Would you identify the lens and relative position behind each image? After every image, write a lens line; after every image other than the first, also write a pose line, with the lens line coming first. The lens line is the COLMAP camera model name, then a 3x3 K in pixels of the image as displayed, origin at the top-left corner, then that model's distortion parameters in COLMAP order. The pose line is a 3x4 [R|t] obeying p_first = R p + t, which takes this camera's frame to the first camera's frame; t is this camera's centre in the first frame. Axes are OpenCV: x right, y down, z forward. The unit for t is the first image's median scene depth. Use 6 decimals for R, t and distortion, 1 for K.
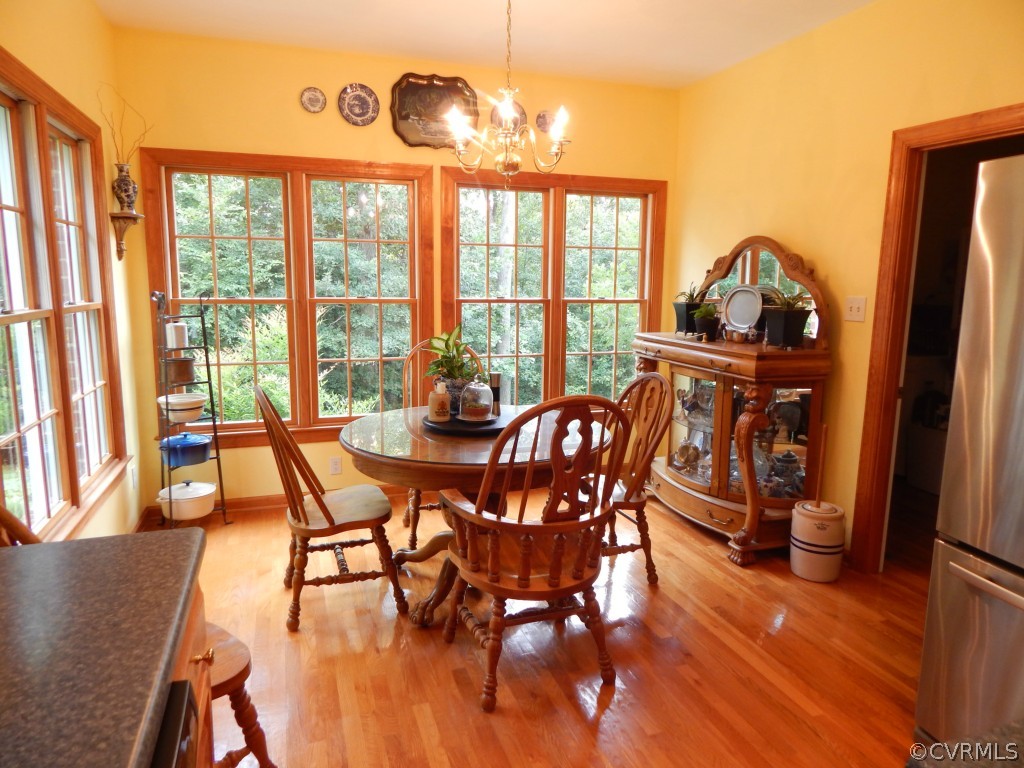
lens RADIAL K [[668.4, 0, 512.0], [0, 668.4, 384.0], [0, 0, 1]] dist [-0.008116, -0.008059]
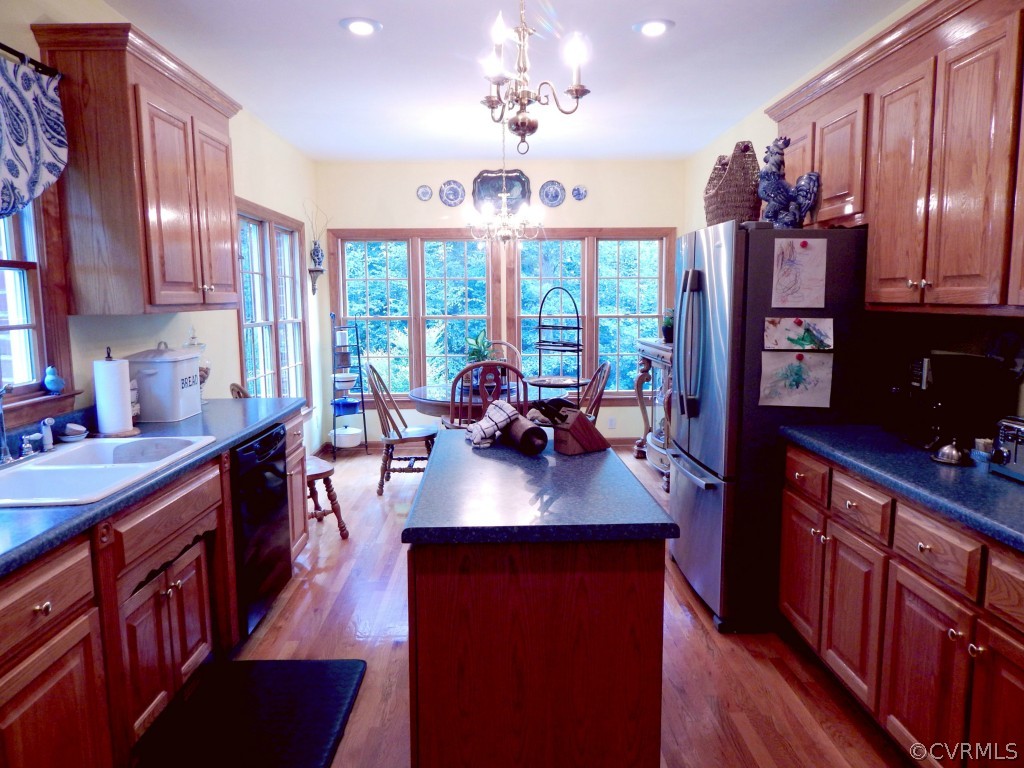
lens RADIAL K [[668.4, 0, 512.0], [0, 668.4, 384.0], [0, 0, 1]] dist [-0.008116, -0.008059]
pose [[0.954598, 0.019131, -0.297283, 0.407027], [-0.028484, 0.999225, -0.027162, 0.075305], [0.296533, 0.034397, 0.954403, -0.479156]]
